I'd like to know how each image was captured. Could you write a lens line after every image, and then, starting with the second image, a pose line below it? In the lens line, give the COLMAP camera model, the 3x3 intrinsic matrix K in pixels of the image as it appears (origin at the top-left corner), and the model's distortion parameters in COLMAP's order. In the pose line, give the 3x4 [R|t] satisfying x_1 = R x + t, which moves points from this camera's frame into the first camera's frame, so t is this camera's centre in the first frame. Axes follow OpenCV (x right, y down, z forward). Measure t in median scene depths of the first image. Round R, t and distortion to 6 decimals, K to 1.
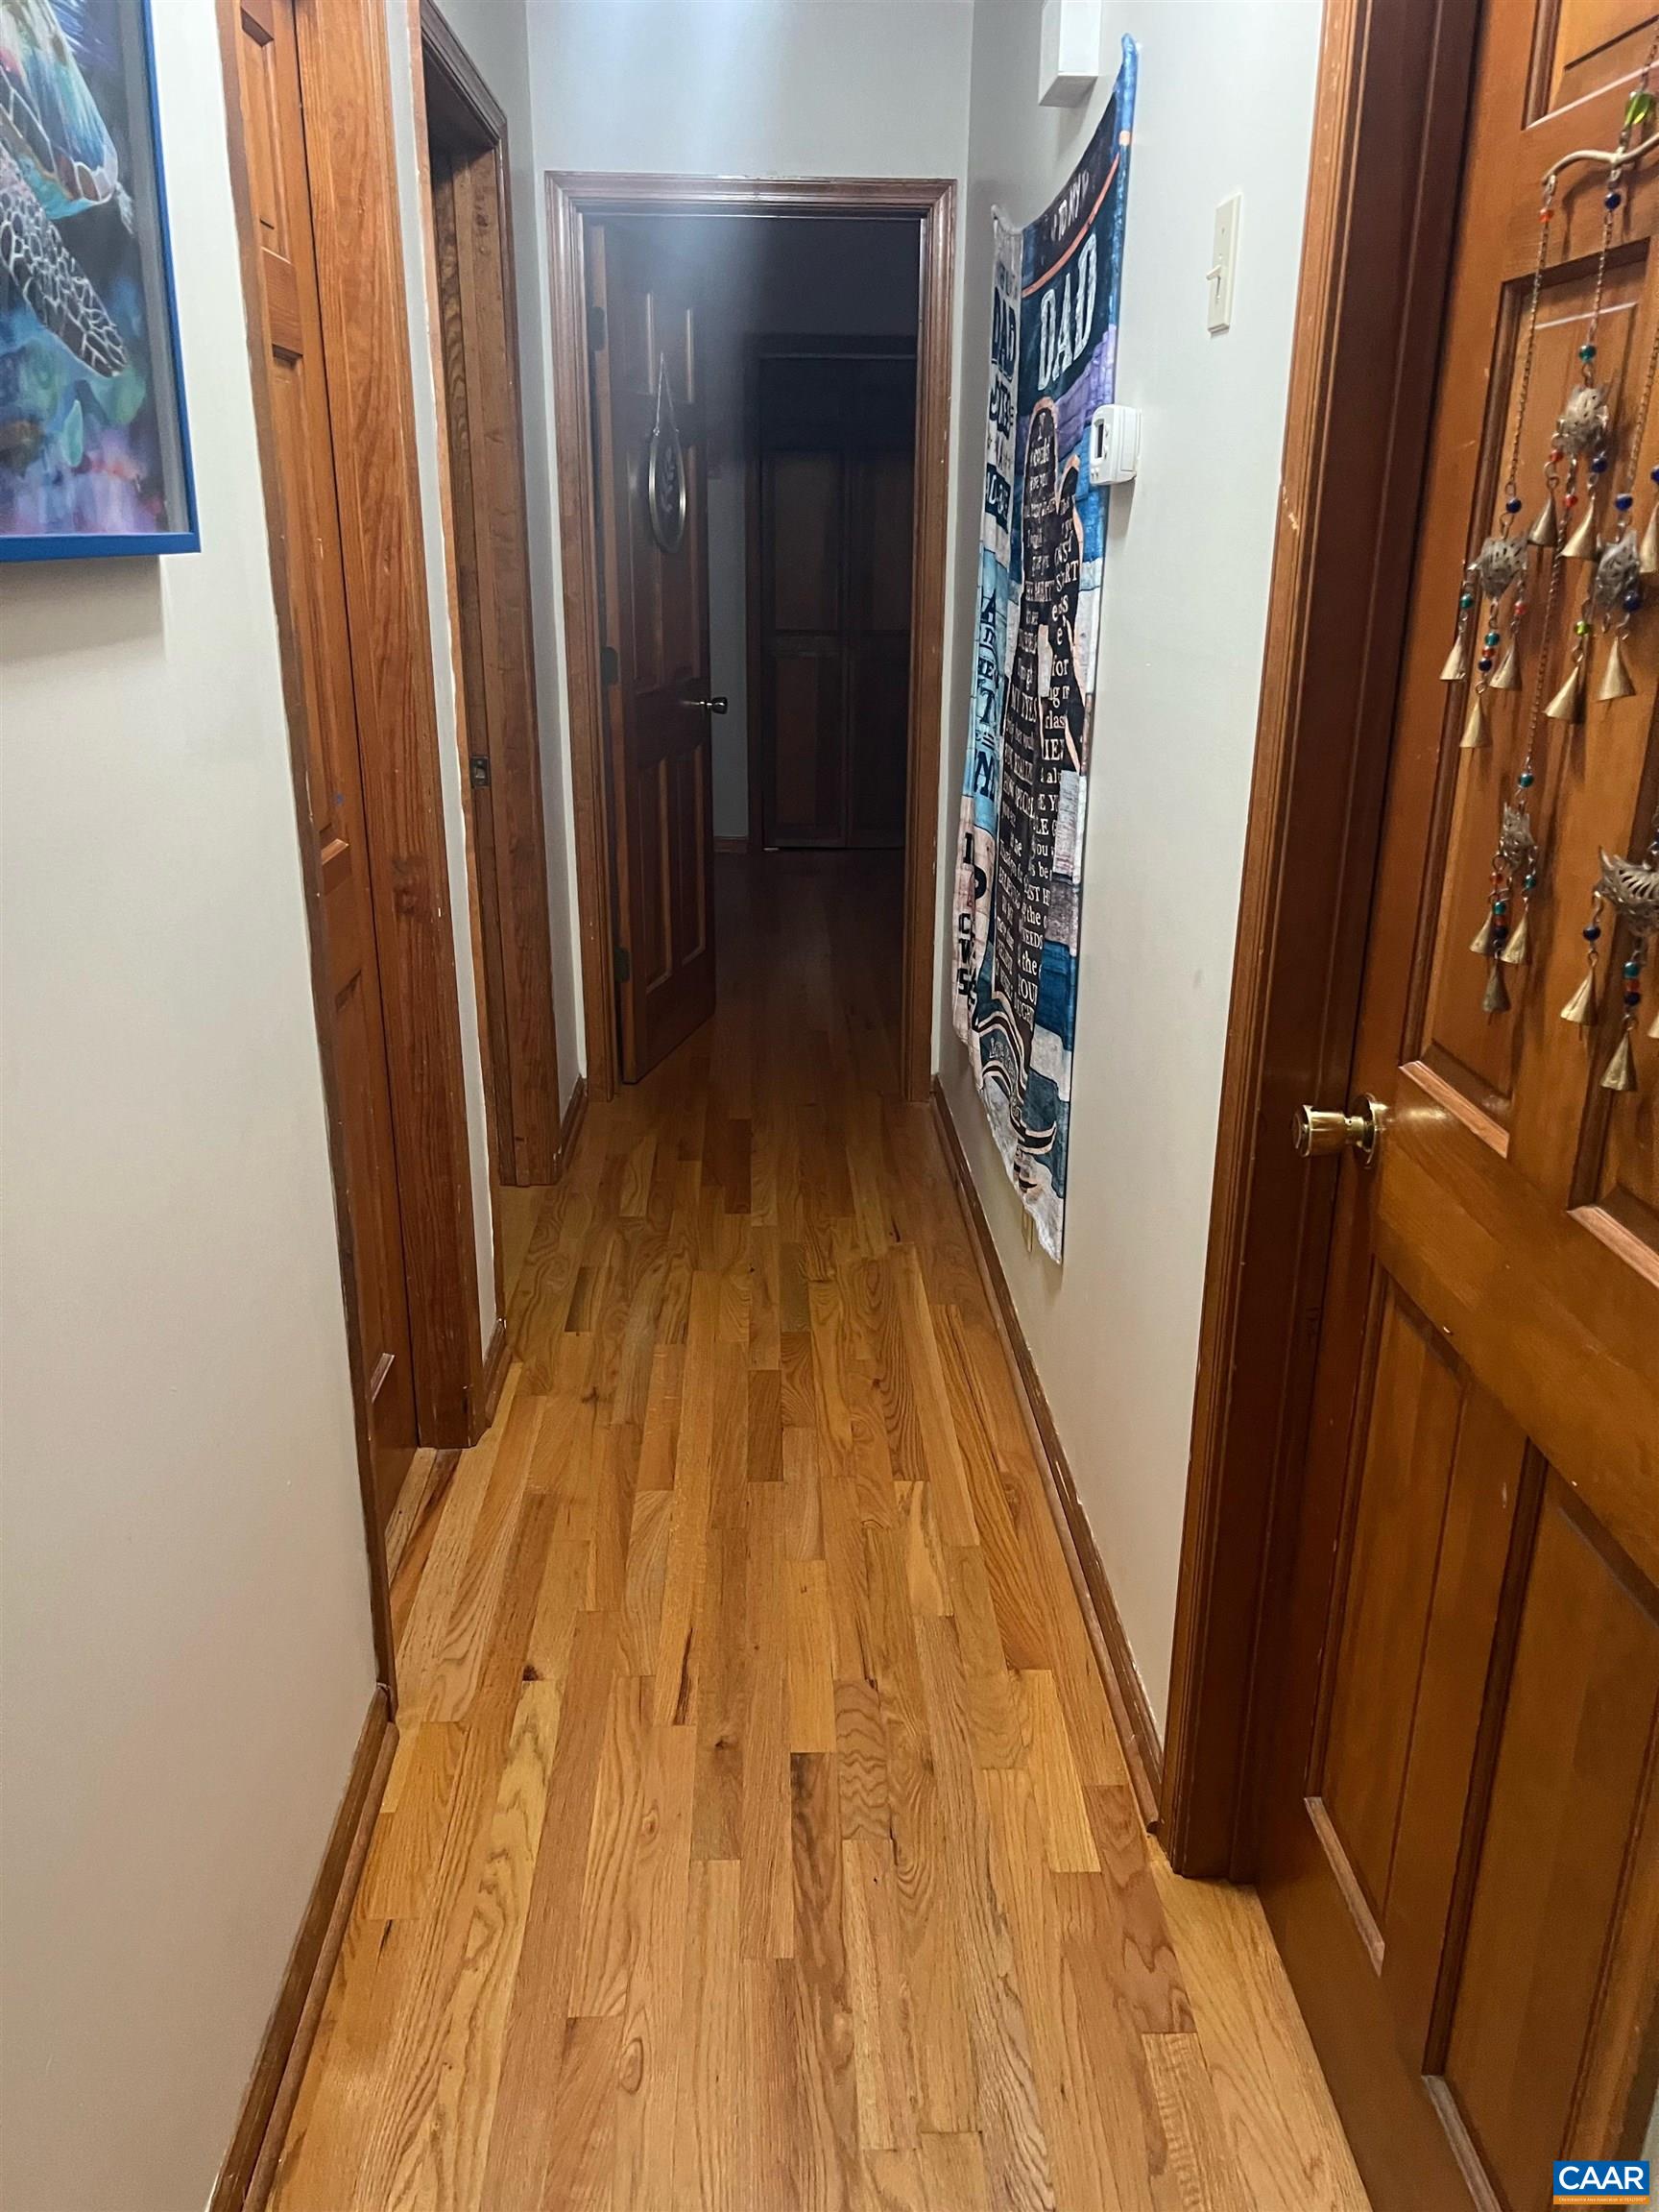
lens RADIAL K [[1668.5, 0, 829.5], [0, 1668.5, 1106.0], [0, 0, 1]] dist [0.095742, -0.121299]
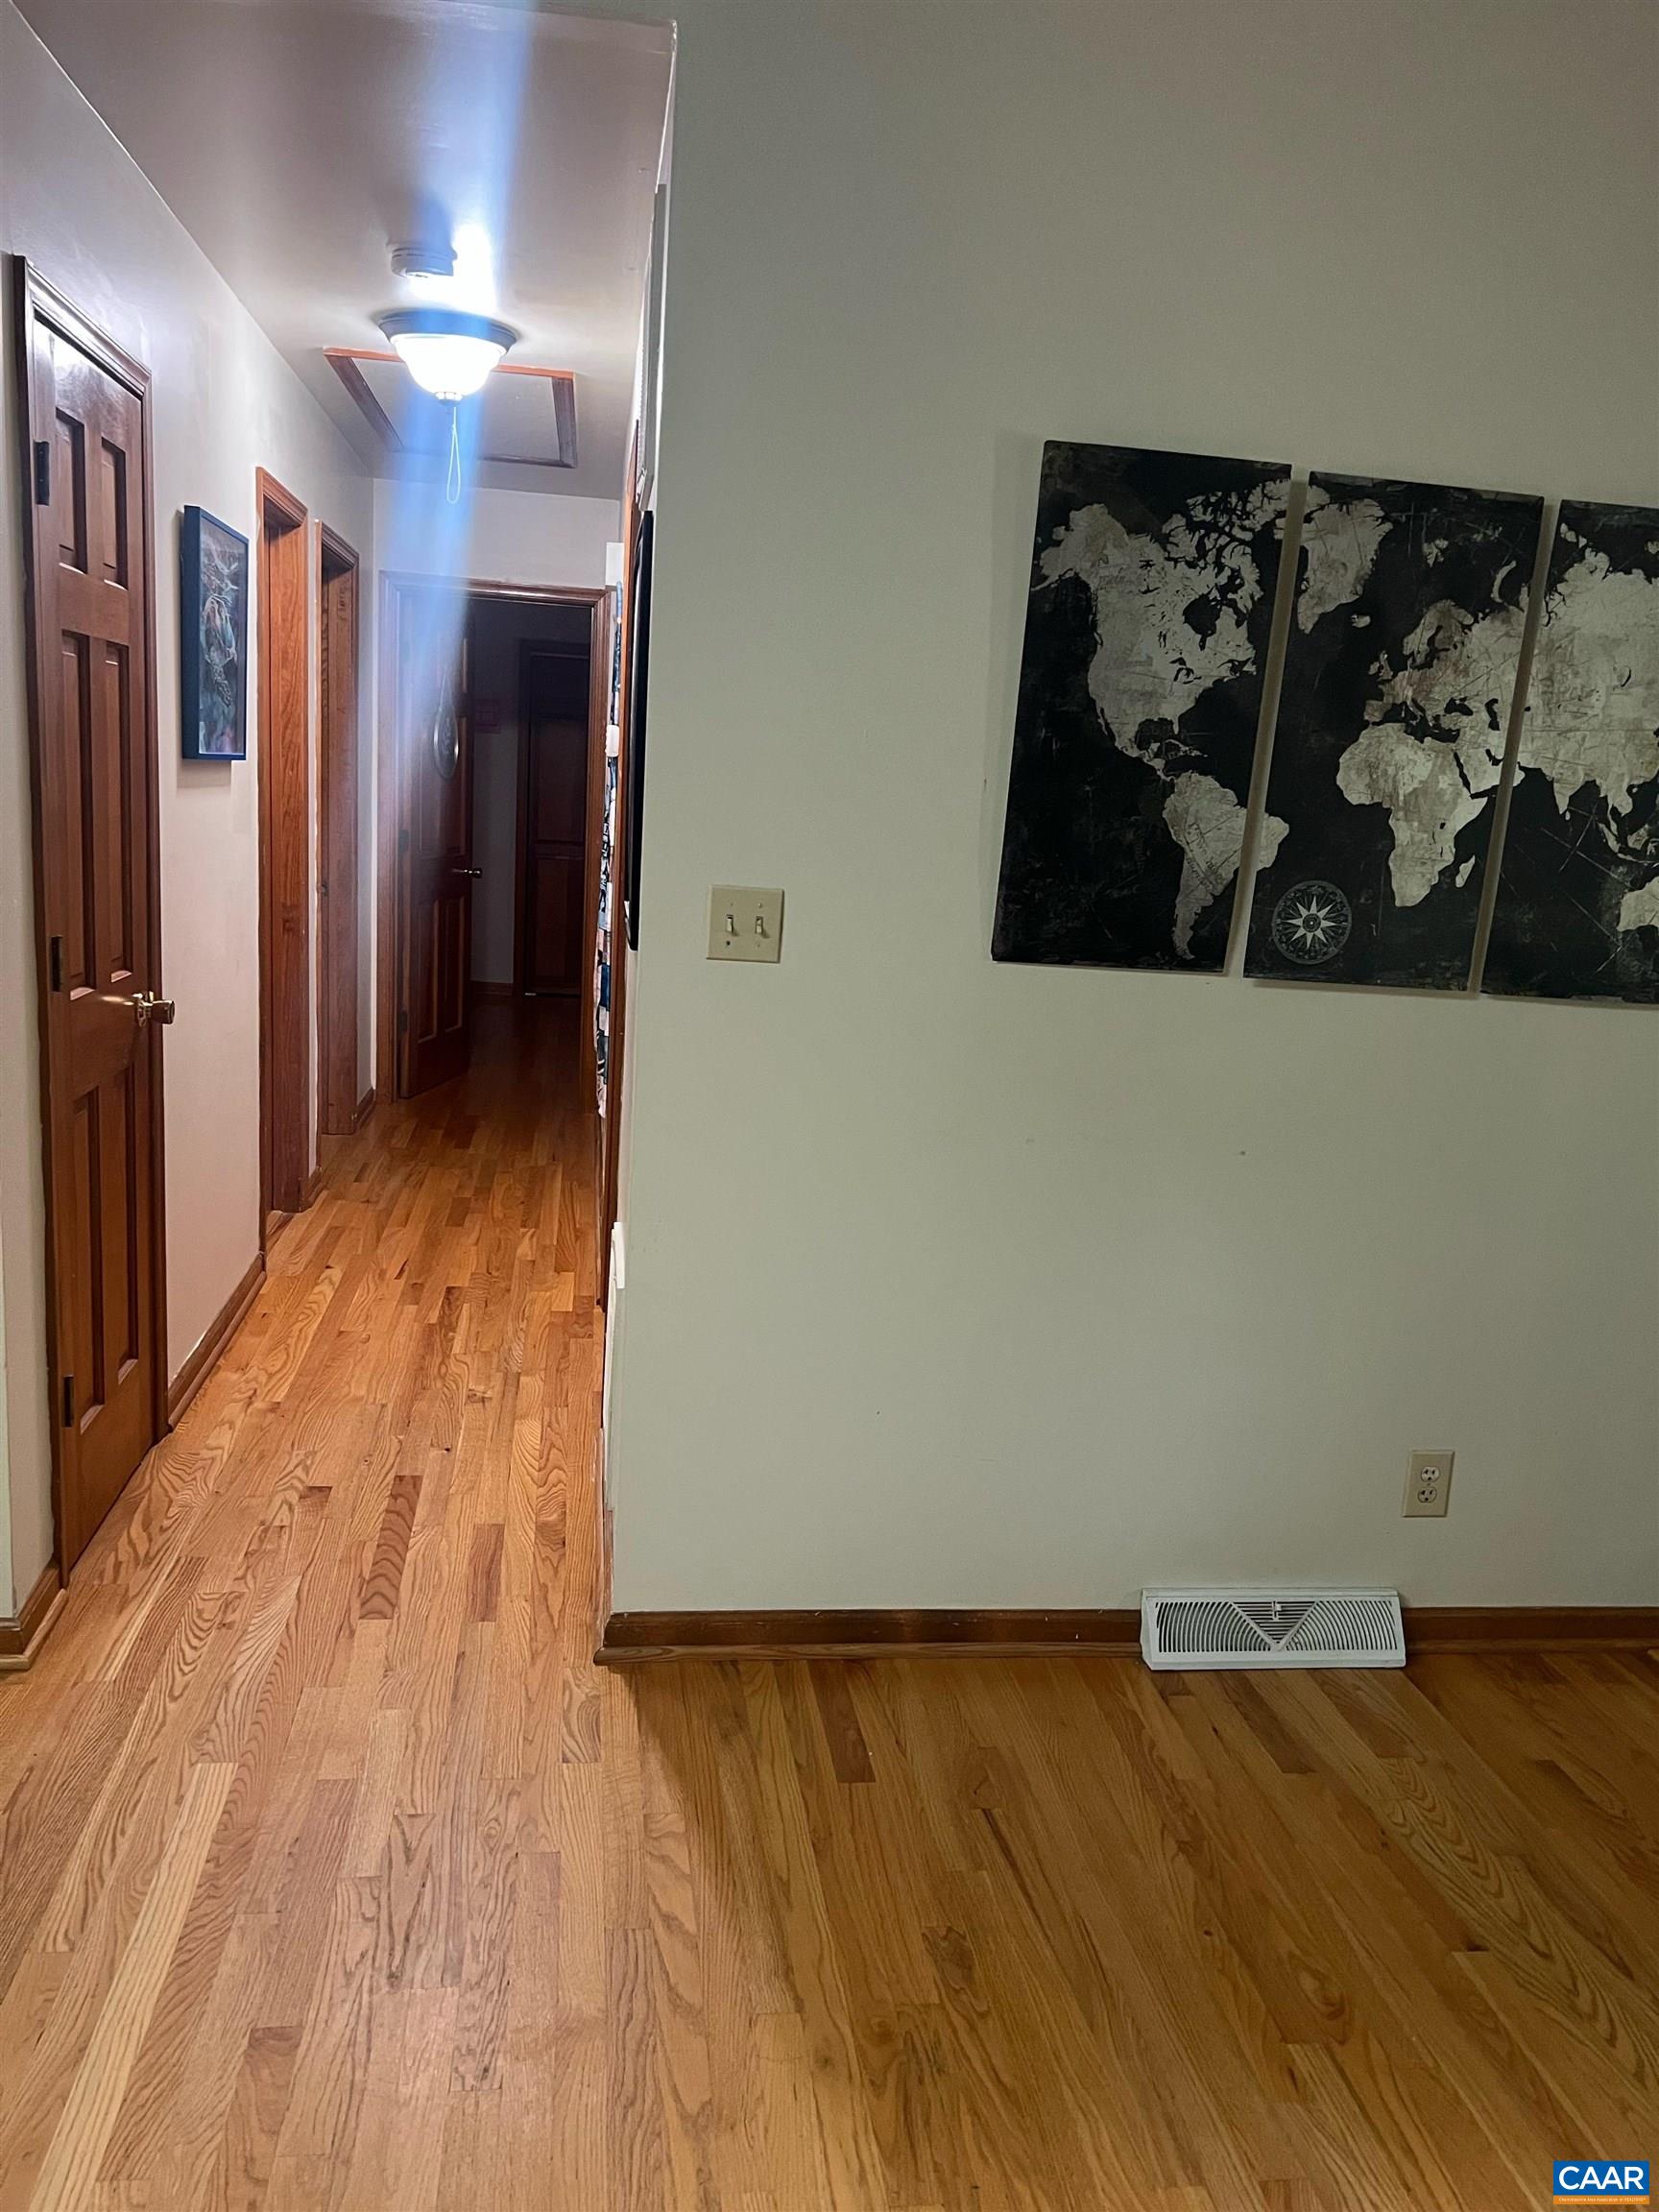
lens RADIAL K [[1748.4, 0, 829.5], [0, 1748.4, 1106.0], [0, 0, 1]] dist [0.186053, -0.439004]
pose [[0.994962, 0.034030, 0.094298, 0.200090], [-0.019771, 0.988759, -0.148206, 0.378941], [-0.098281, 0.145595, 0.984451, -1.105768]]
